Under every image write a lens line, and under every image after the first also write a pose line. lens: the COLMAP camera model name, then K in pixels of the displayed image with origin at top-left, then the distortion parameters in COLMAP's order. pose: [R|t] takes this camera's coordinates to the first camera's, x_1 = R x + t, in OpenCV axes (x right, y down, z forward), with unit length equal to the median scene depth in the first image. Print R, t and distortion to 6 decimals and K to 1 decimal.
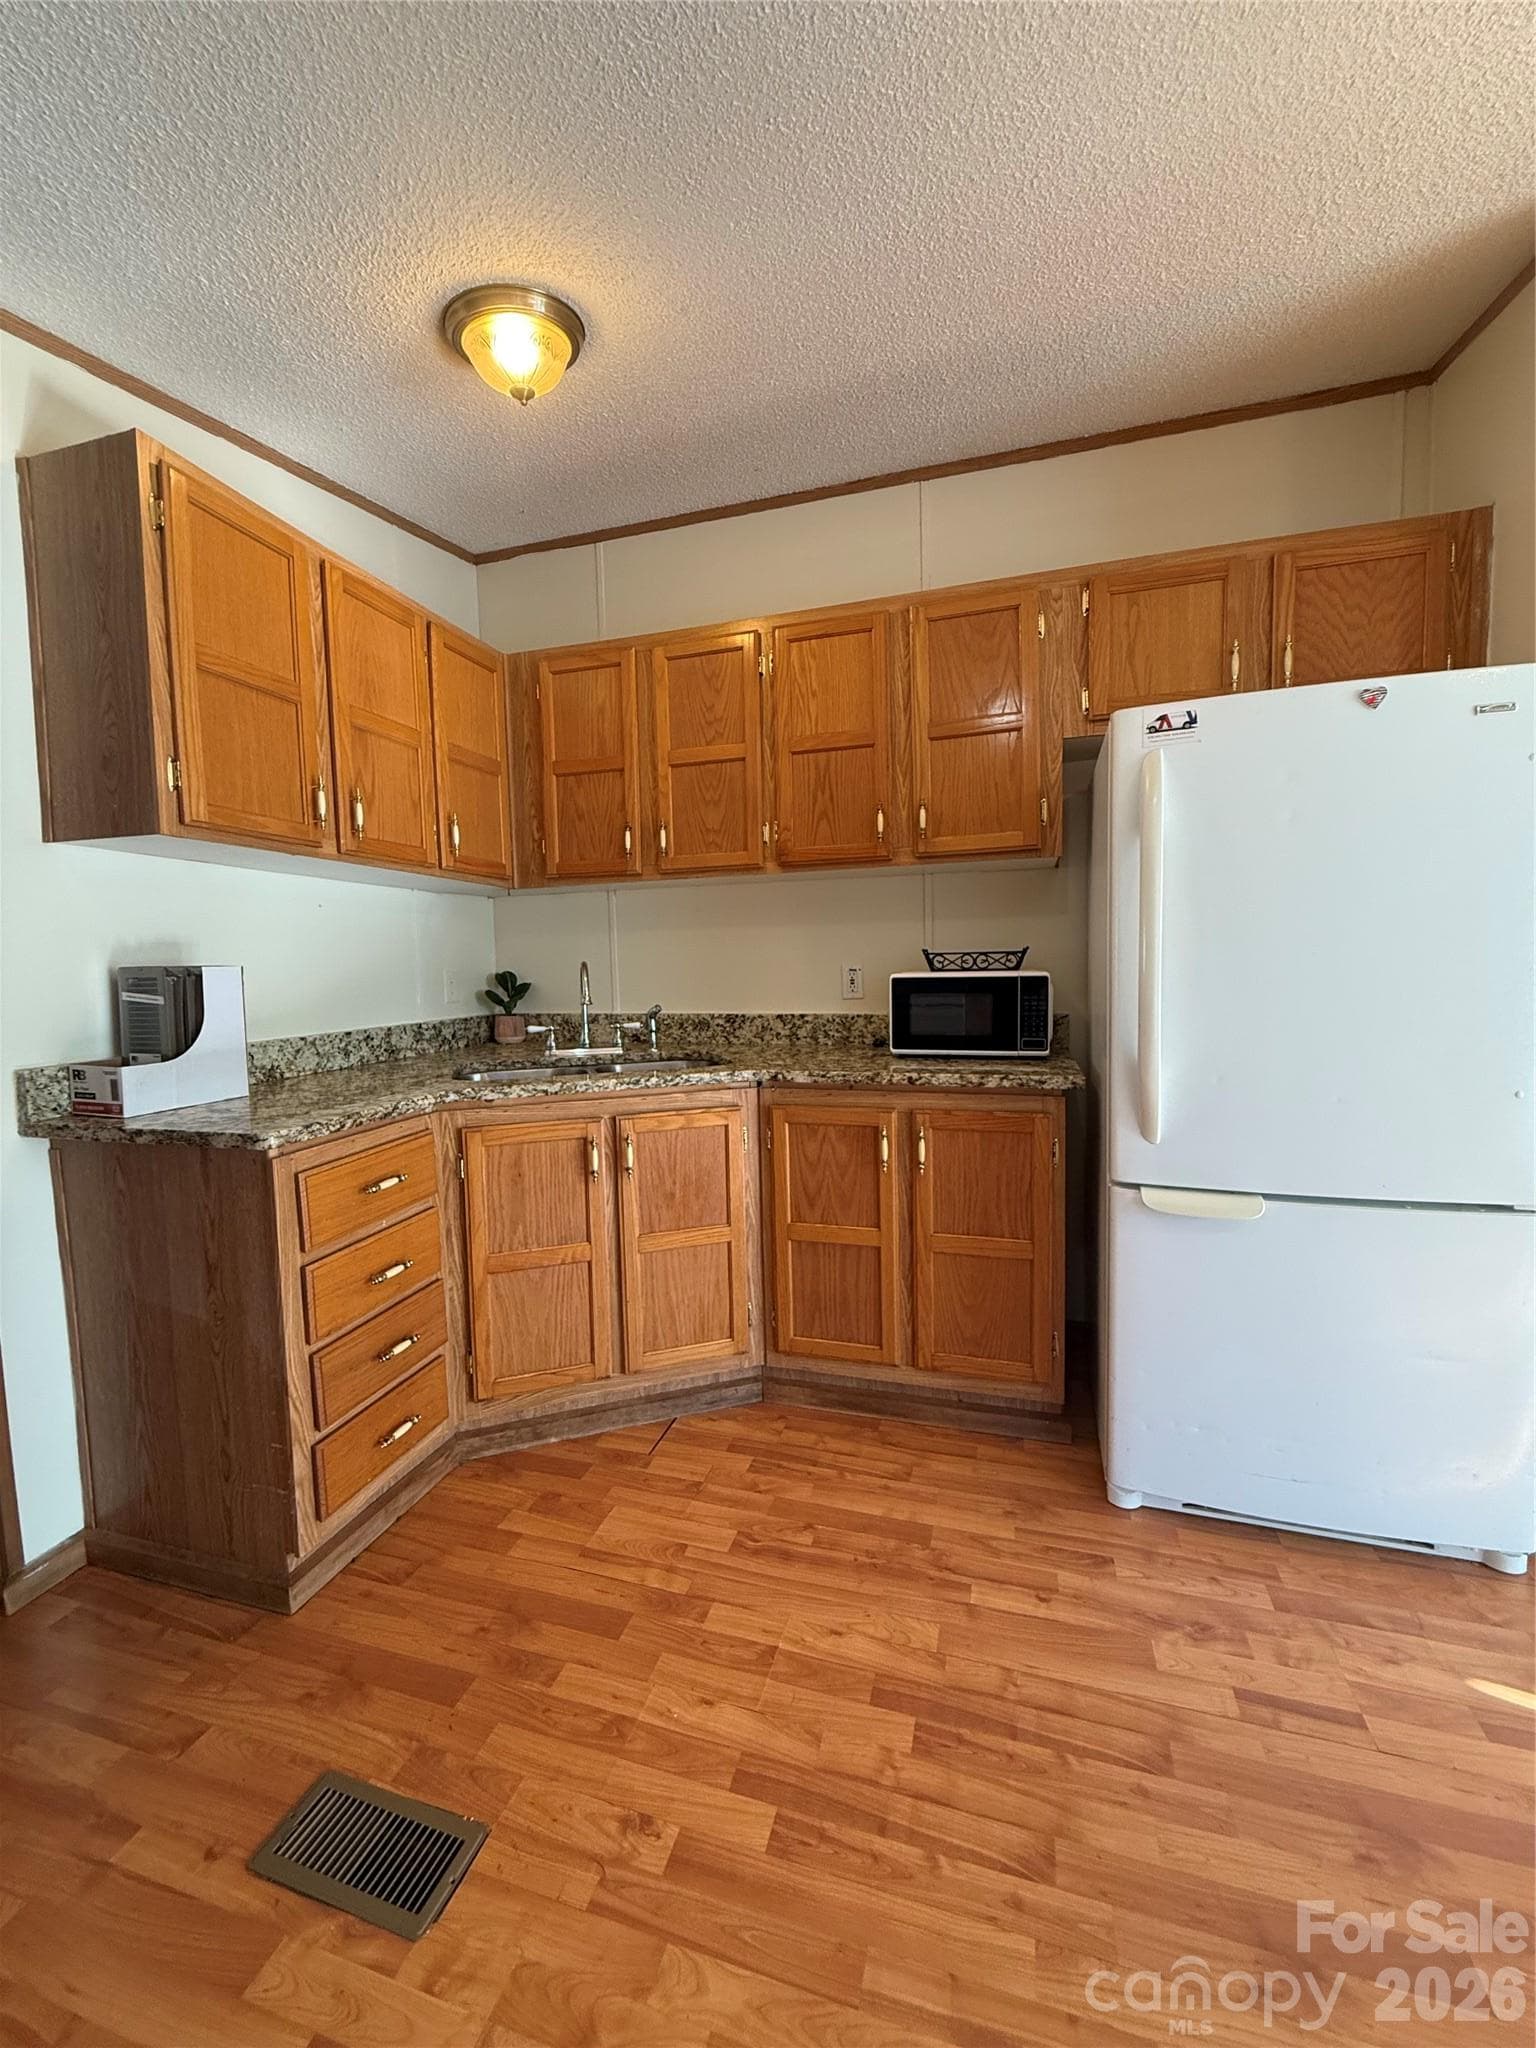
lens RADIAL K [[812.8, 0, 763.1], [0, 812.8, 1020.9], [0, 0, 1]] dist [-0.000319, -0.000145]
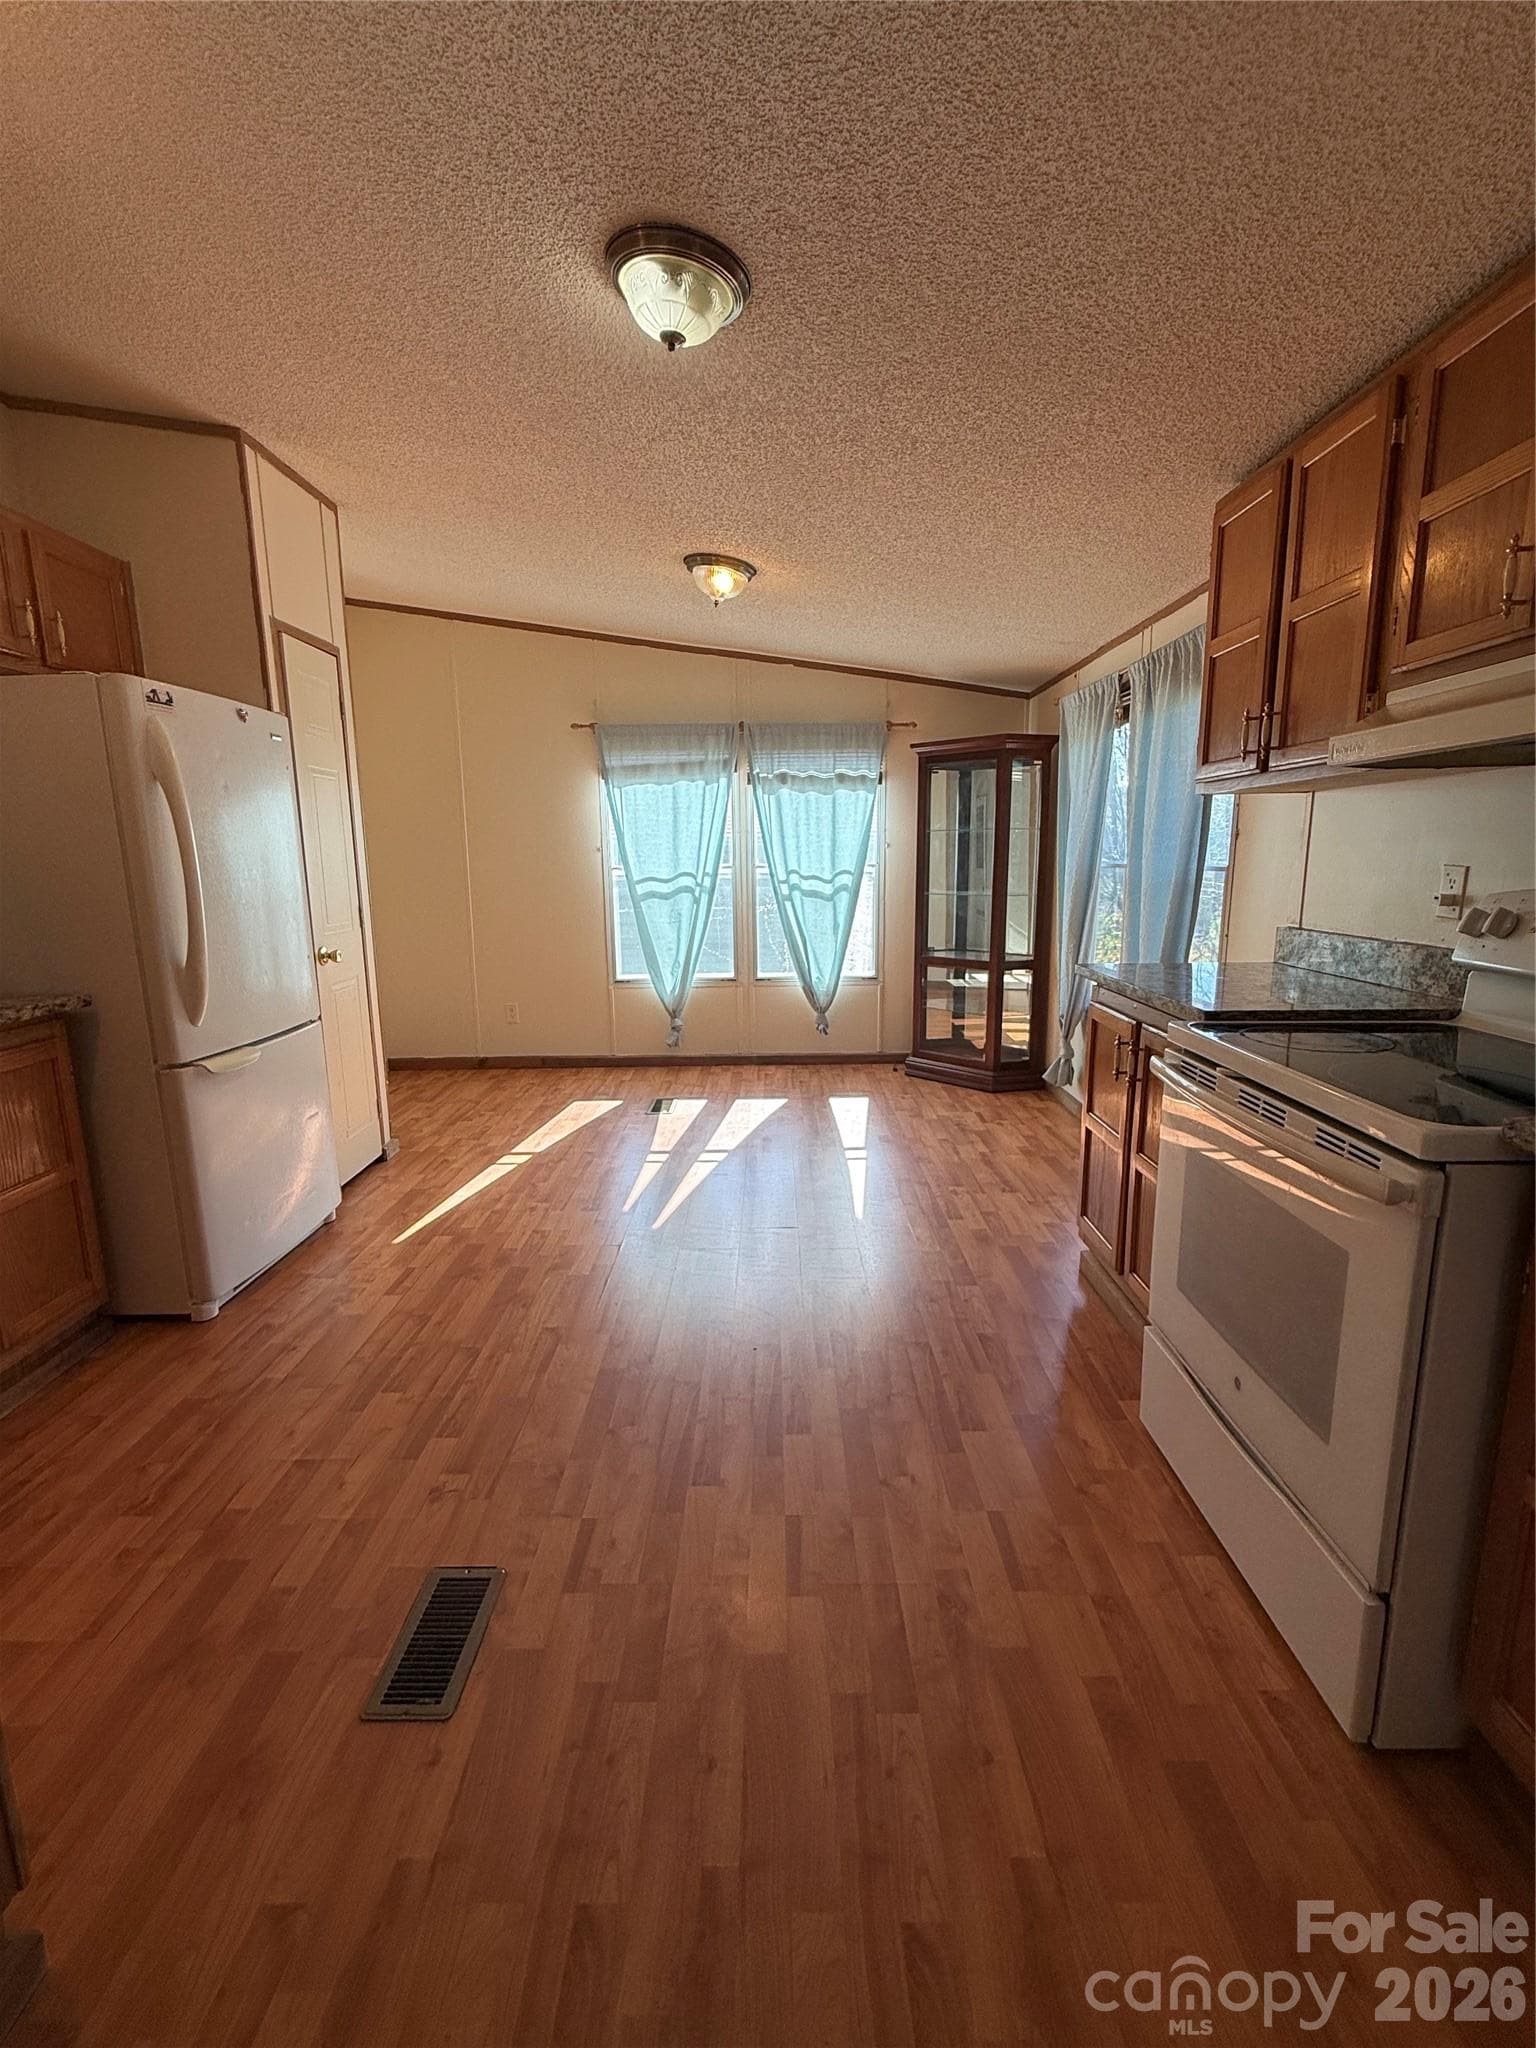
lens RADIAL K [[917.3, 0, 767.5], [0, 917.3, 1030.1], [0, 0, 1]] dist [-0.001992, 0.000138]
pose [[-0.285586, -0.154658, 0.945791, -1.268752], [0.093165, 0.977738, 0.188014, -0.036907], [-0.953814, 0.141809, -0.264820, 0.562105]]
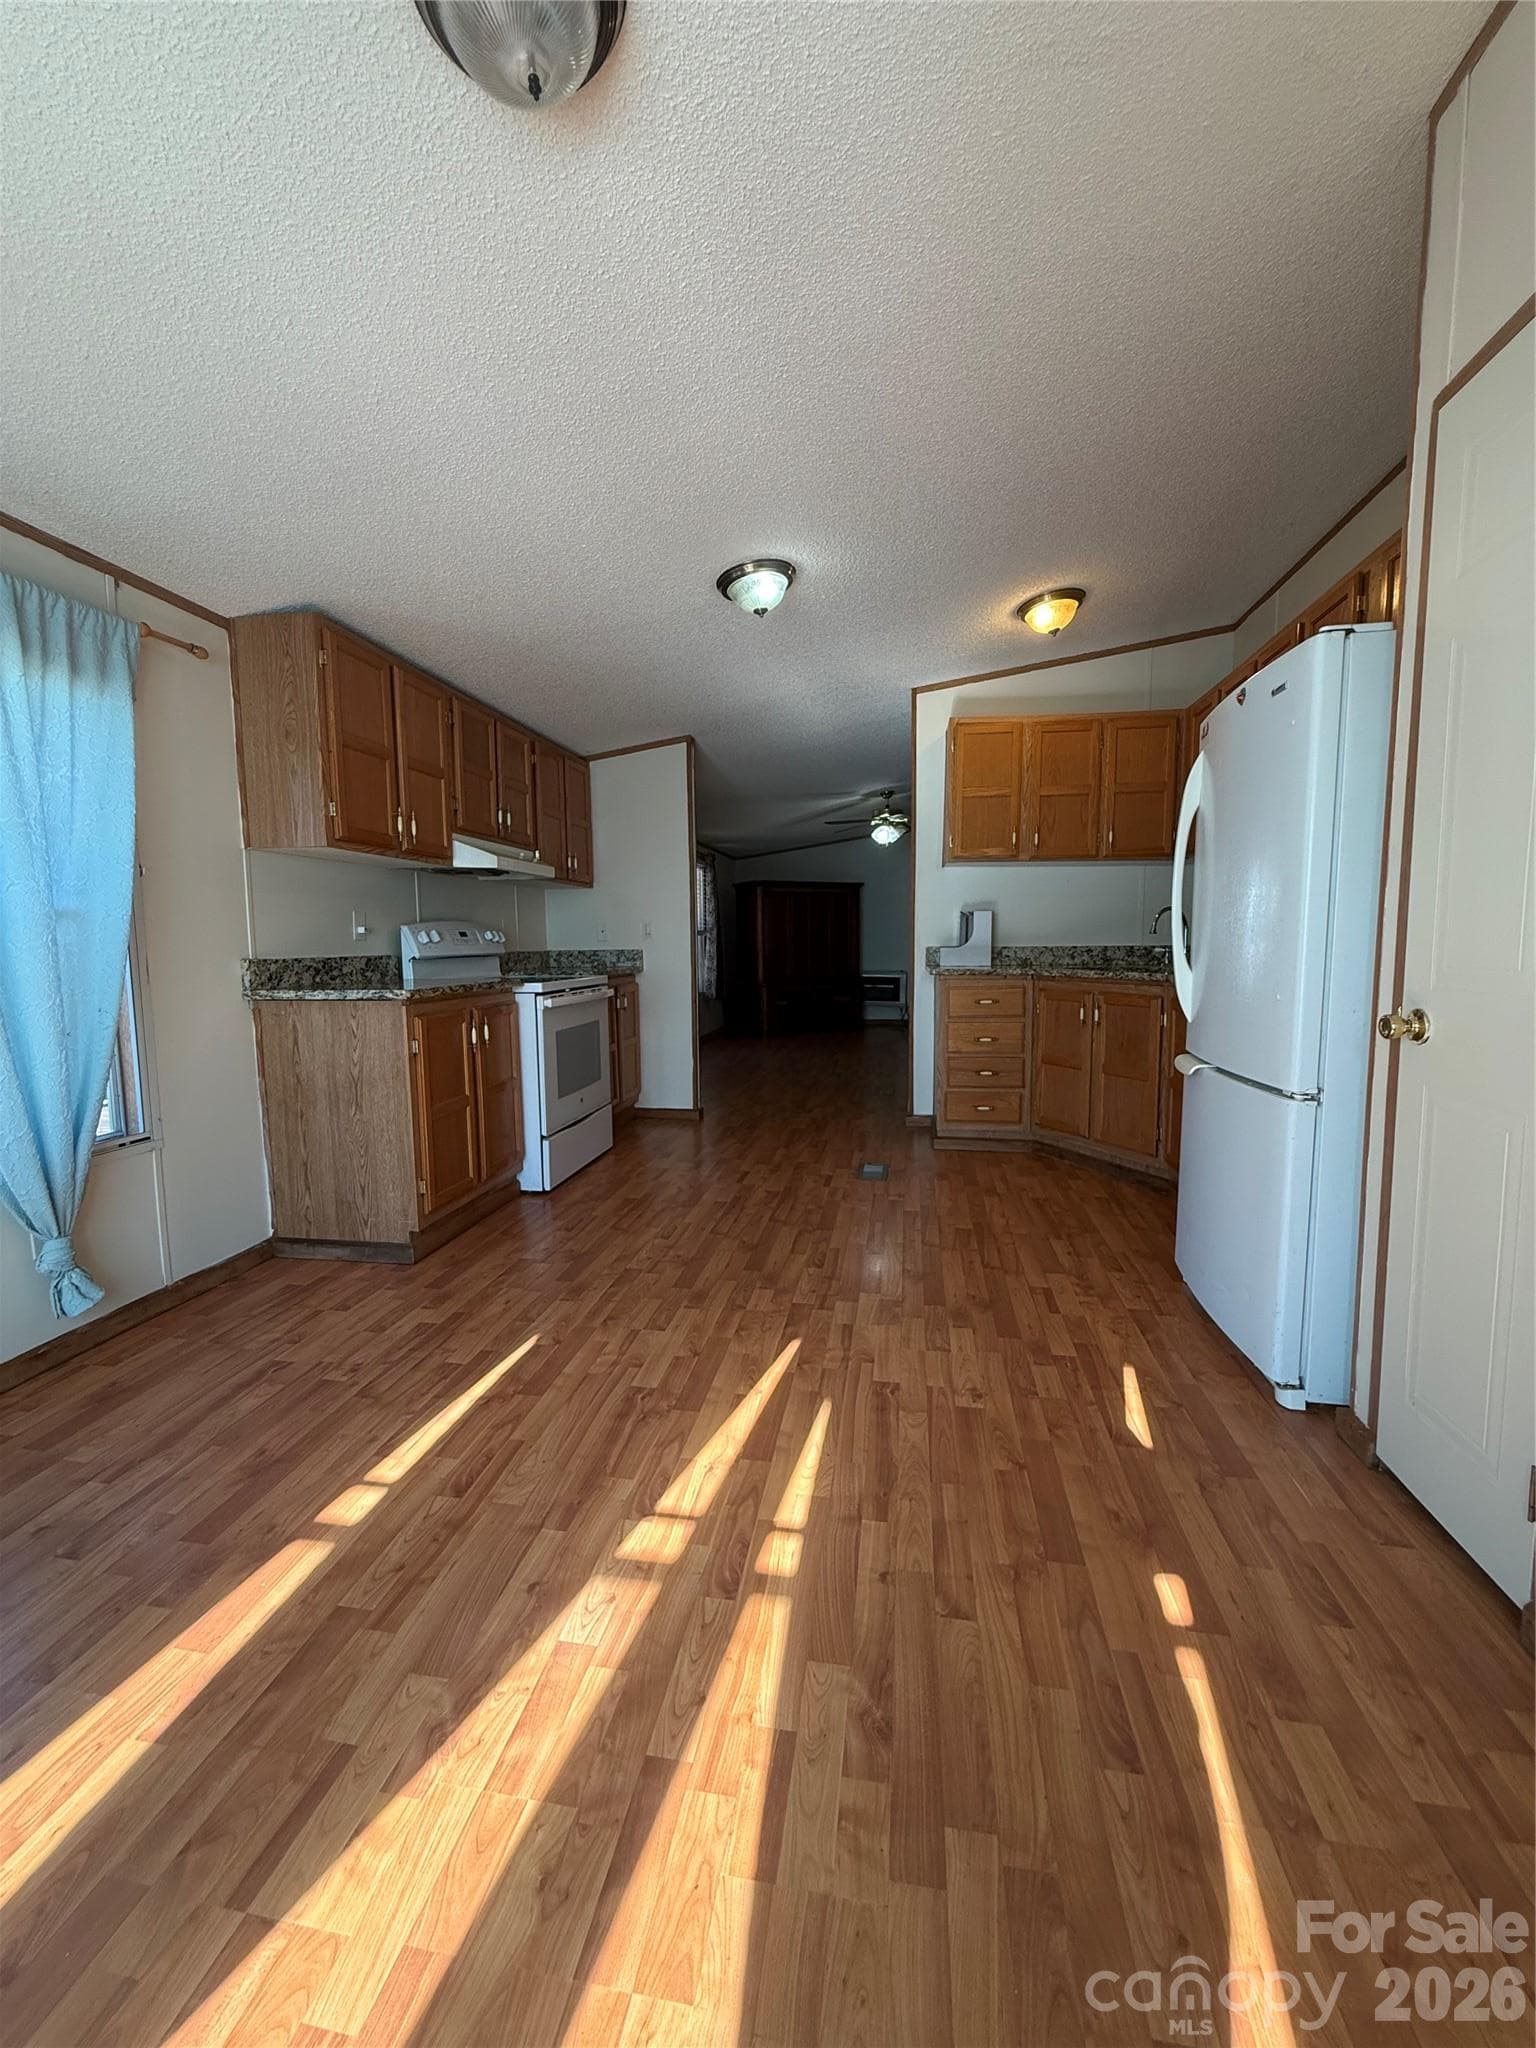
lens RADIAL K [[812.8, 0, 768.1], [0, 812.8, 1018.1], [0, 0, 1]] dist [-0.000319, -0.000145]
pose [[0.123081, 0.114415, -0.985779, 1.973112], [-0.069270, 0.991899, 0.106477, 0.042575], [0.989976, 0.055179, 0.130010, 0.068525]]
